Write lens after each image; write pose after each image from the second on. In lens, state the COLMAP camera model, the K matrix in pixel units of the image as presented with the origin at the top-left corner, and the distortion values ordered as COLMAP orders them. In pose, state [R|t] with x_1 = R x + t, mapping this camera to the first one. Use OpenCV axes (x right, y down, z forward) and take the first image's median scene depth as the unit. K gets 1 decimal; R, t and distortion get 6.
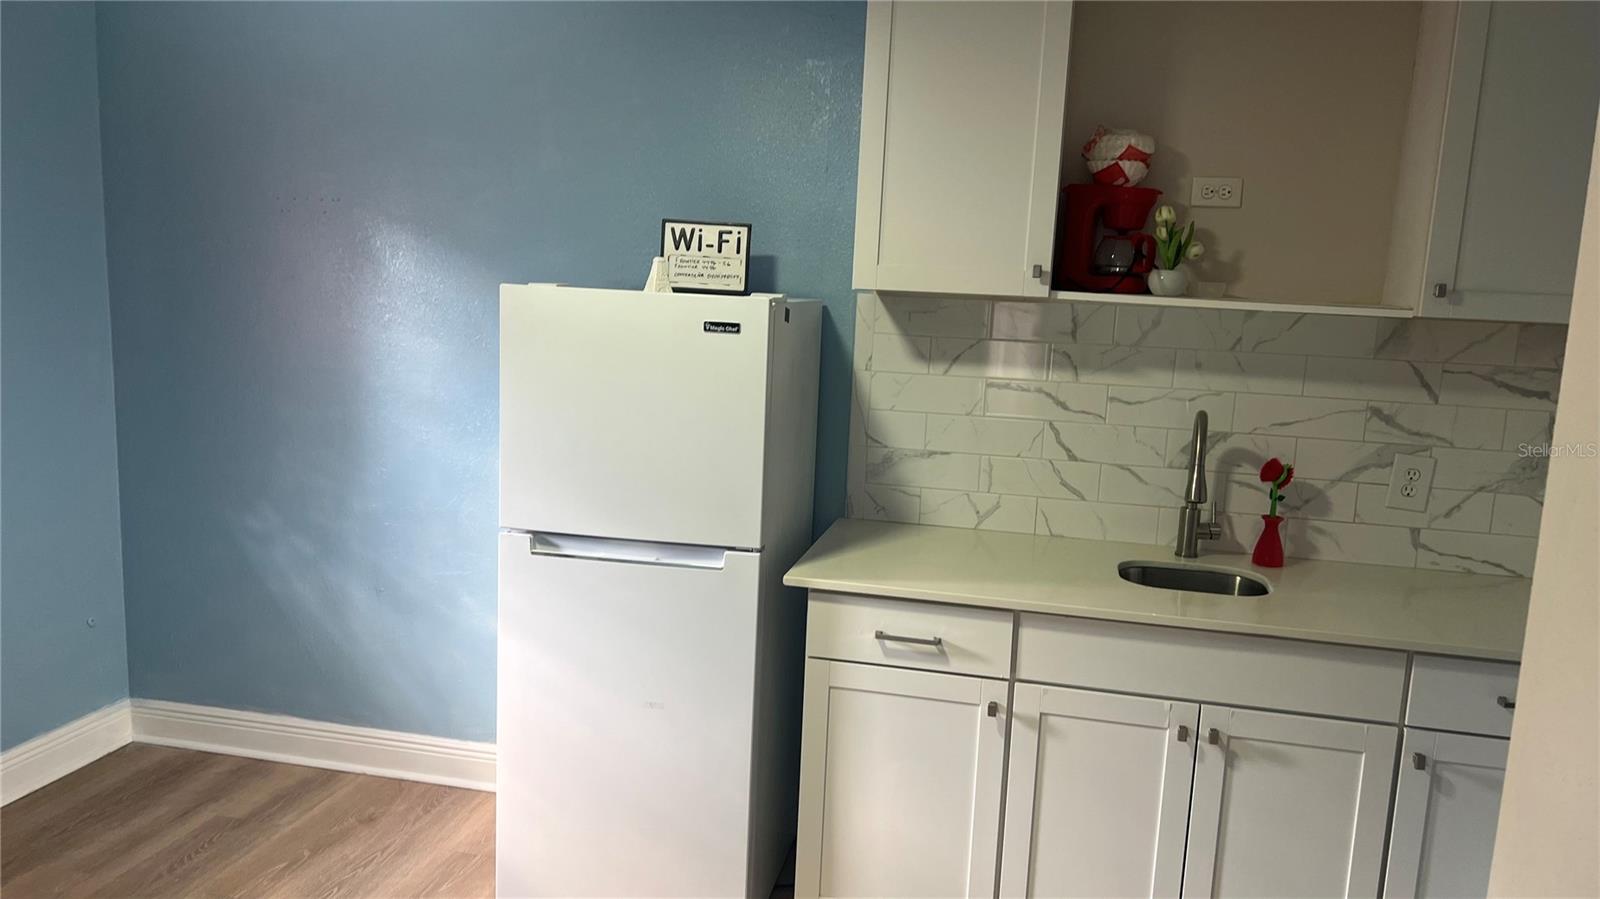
lens RADIAL K [[1230.6, 0, 800.9], [0, 1230.6, 442.9], [0, 0, 1]] dist [0.034872, -0.022970]
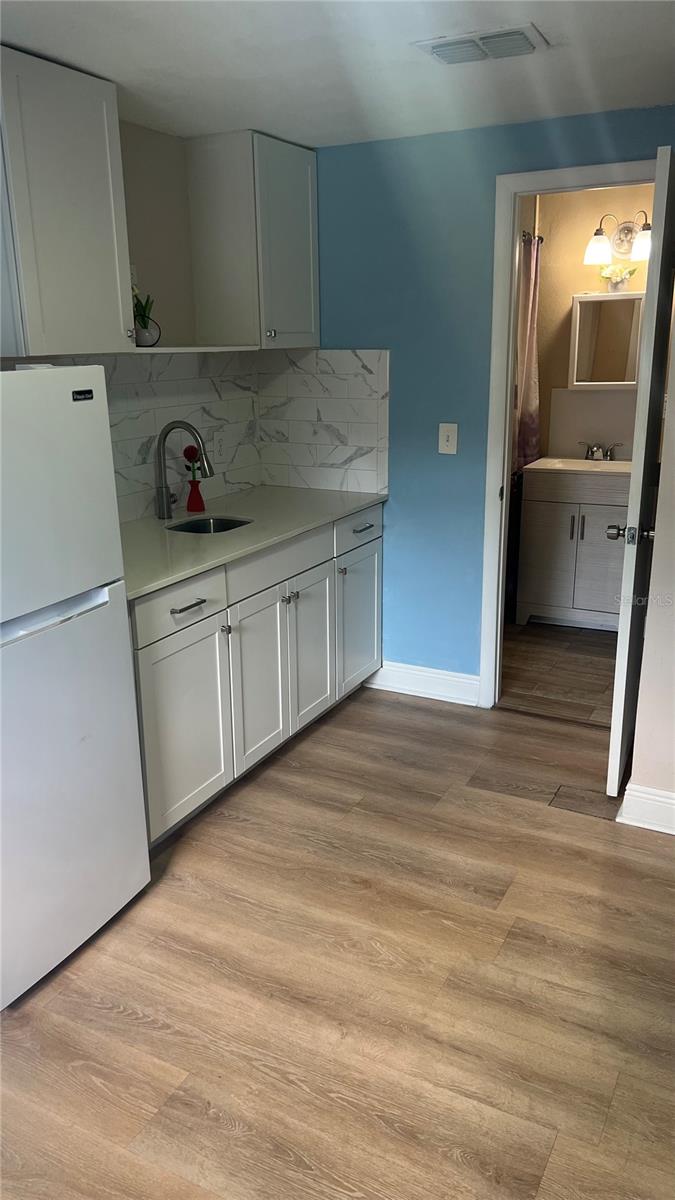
lens RADIAL K [[923.0, 0, 333.6], [0, 923.0, 596.8], [0, 0, 1]] dist [0.034872, -0.022970]
pose [[0.239746, -0.308505, 0.920514, -0.768616], [0.169102, 0.946943, 0.273321, -0.101169], [-0.955995, 0.090133, 0.279194, 0.501863]]
